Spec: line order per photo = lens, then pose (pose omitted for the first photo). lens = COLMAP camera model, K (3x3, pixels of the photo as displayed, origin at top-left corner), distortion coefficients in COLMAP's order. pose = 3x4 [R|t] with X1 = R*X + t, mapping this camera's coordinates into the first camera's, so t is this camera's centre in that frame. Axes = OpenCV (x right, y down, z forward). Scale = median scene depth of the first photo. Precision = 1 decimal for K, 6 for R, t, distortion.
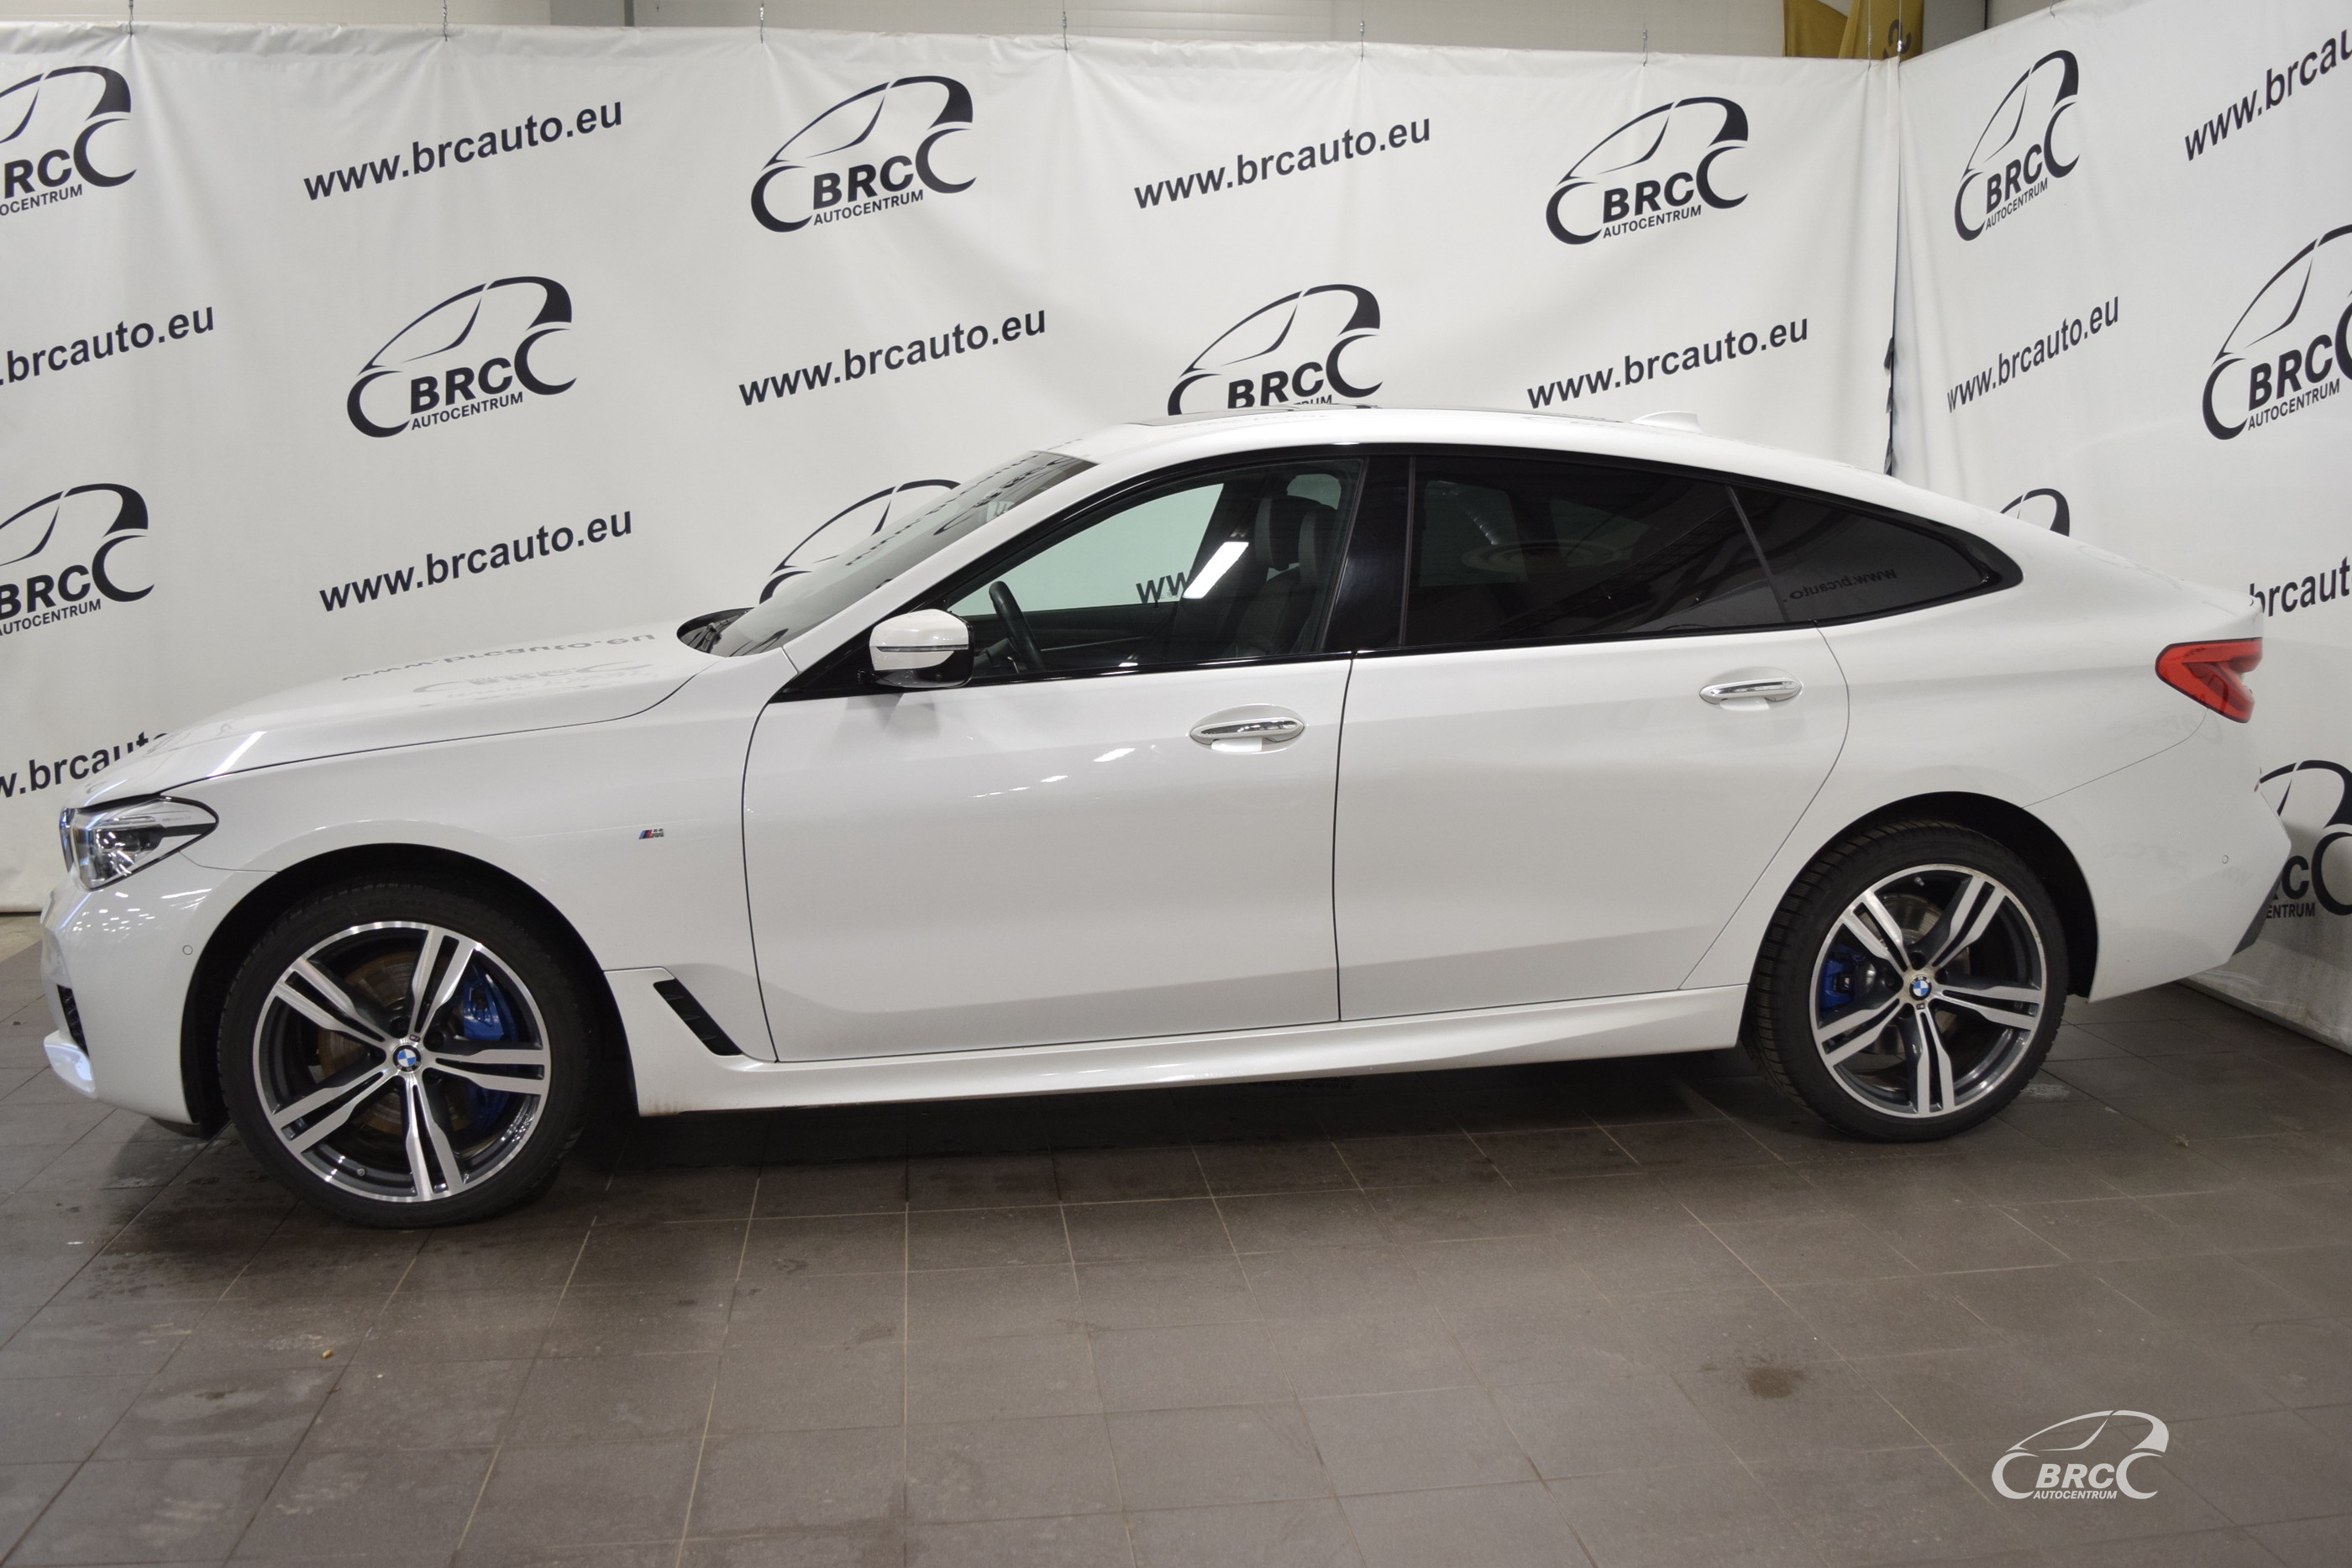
lens RADIAL K [[2008.7, 0, 1181.7], [0, 2008.7, 787.2], [0, 0, 1]] dist [-0.089500, 0.013443]
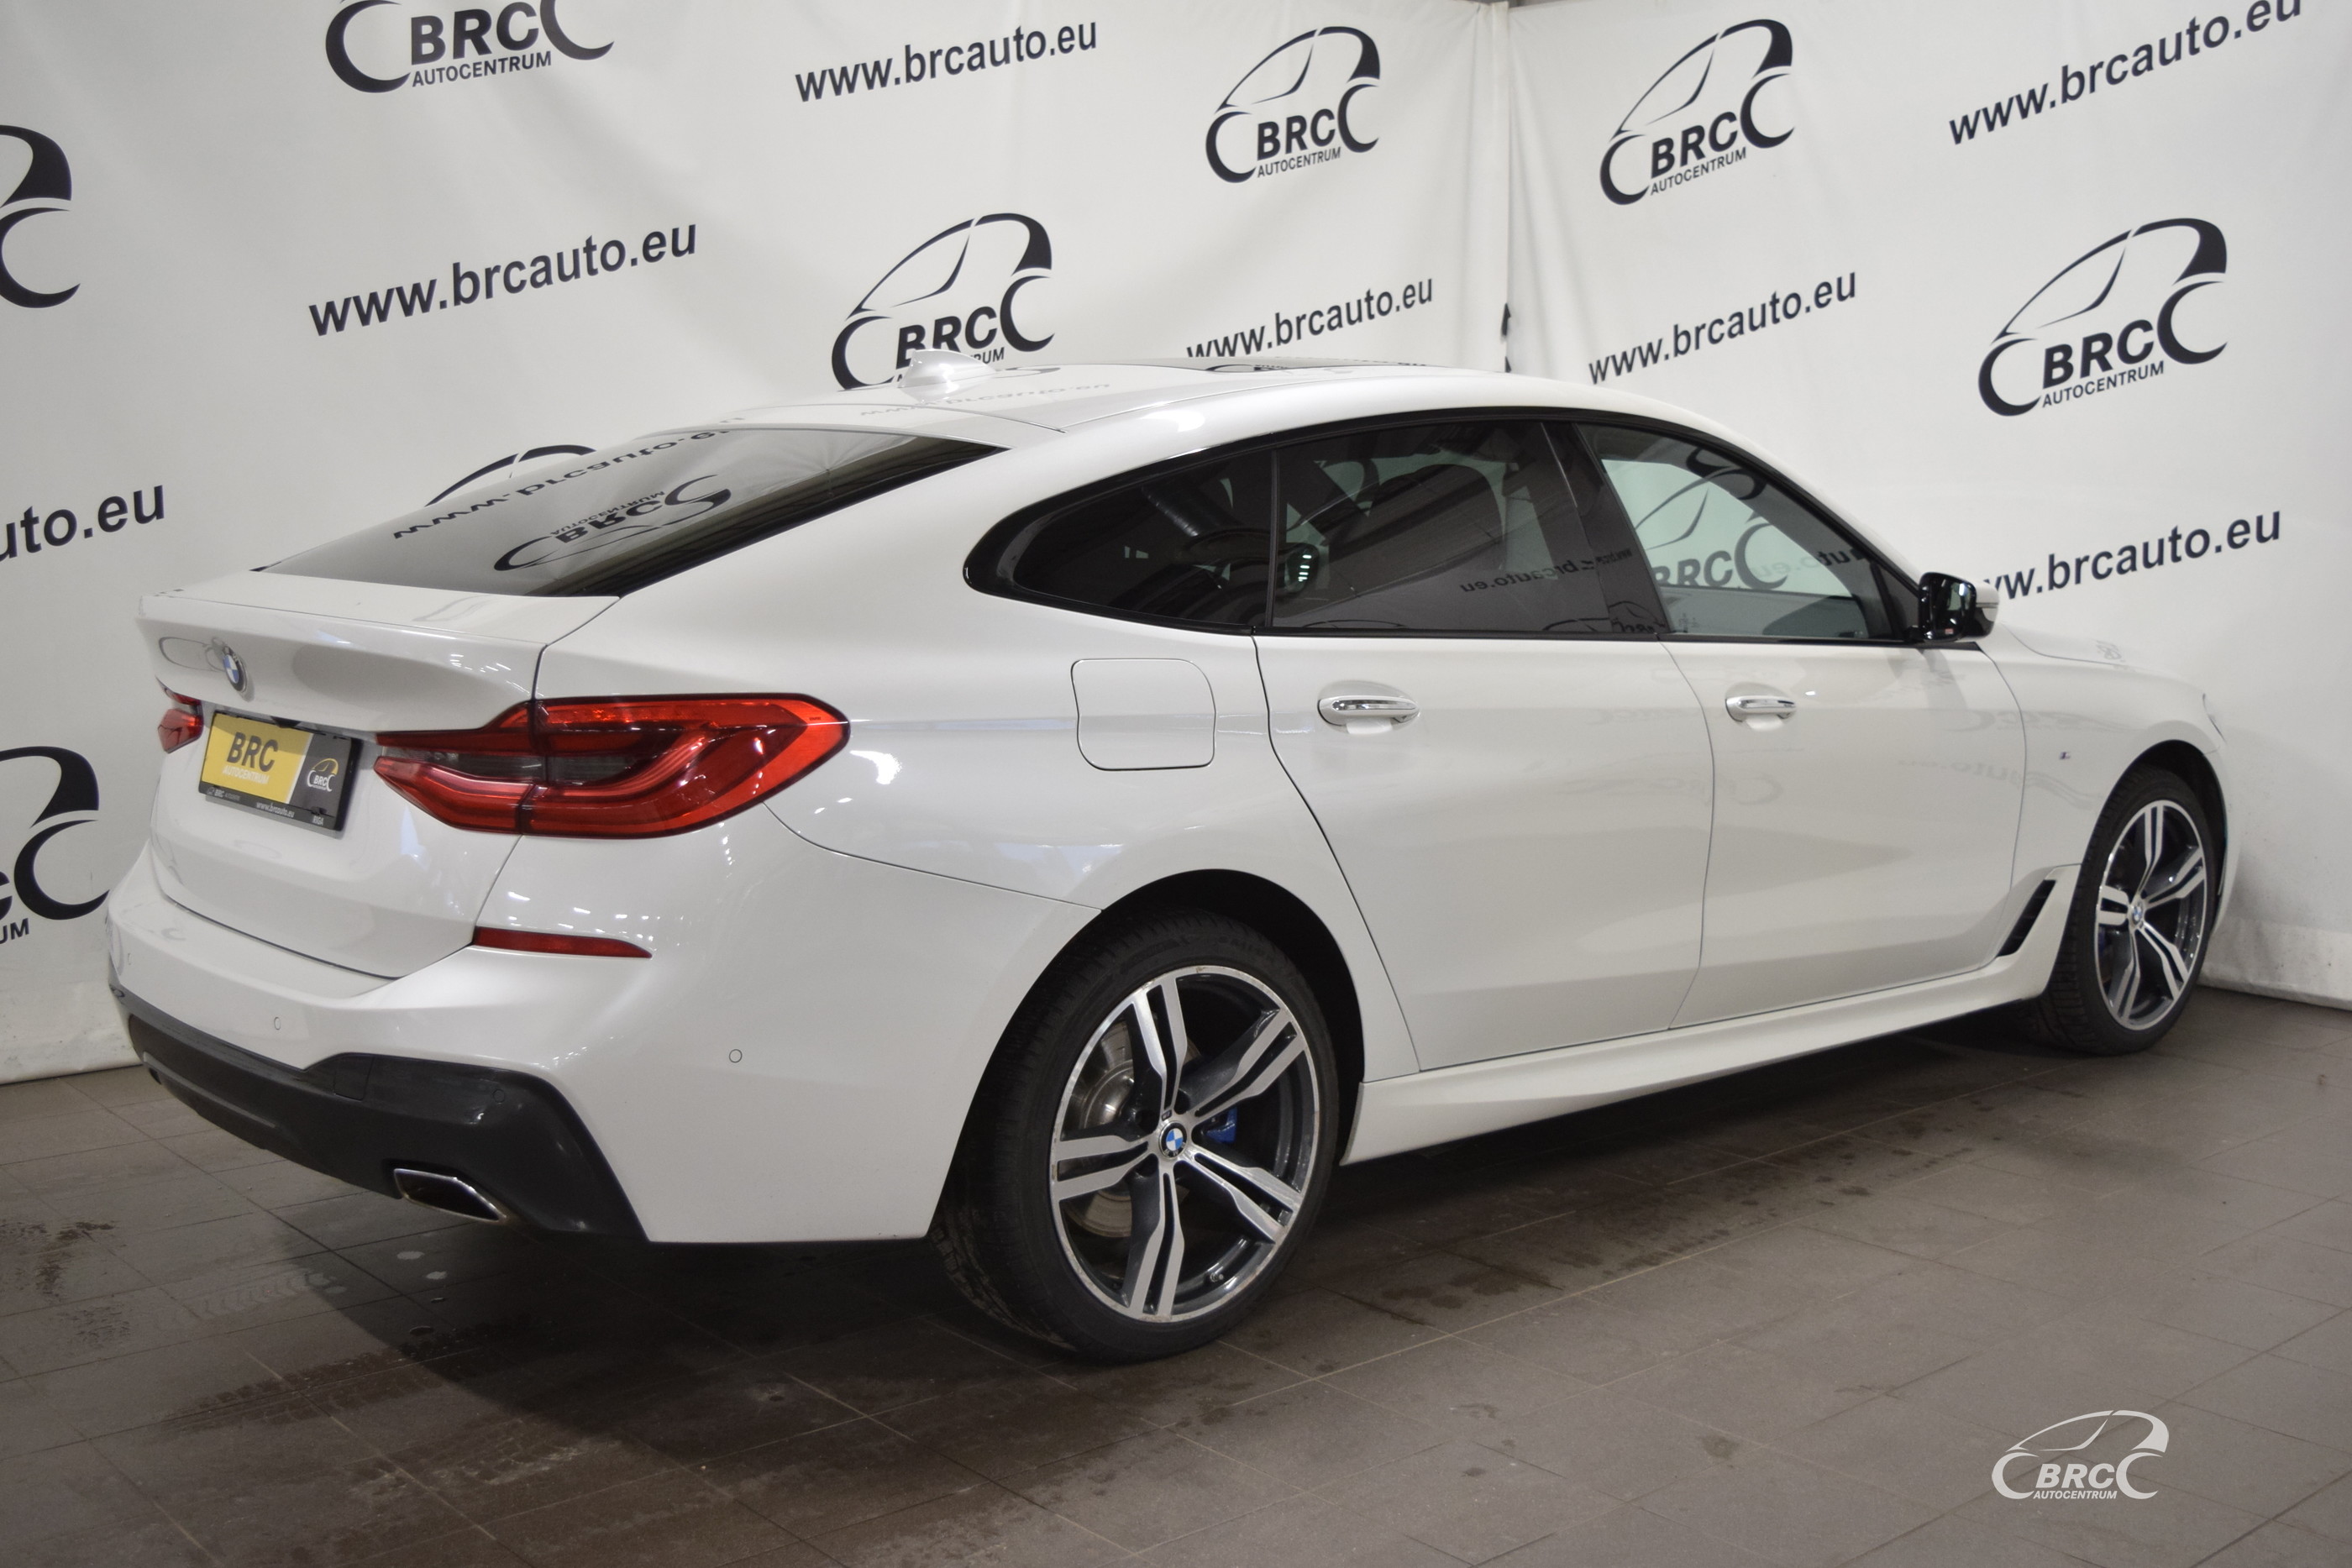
lens RADIAL K [[2510.5, 0, 1193.6], [0, 2510.5, 771.7], [0, 0, 1]] dist [-0.076838, 0.030653]
pose [[0.832970, -0.058421, 0.550225, -0.482693], [0.075396, 0.997119, -0.008269, -0.009695], [-0.548157, 0.048372, 0.834976, 0.122962]]
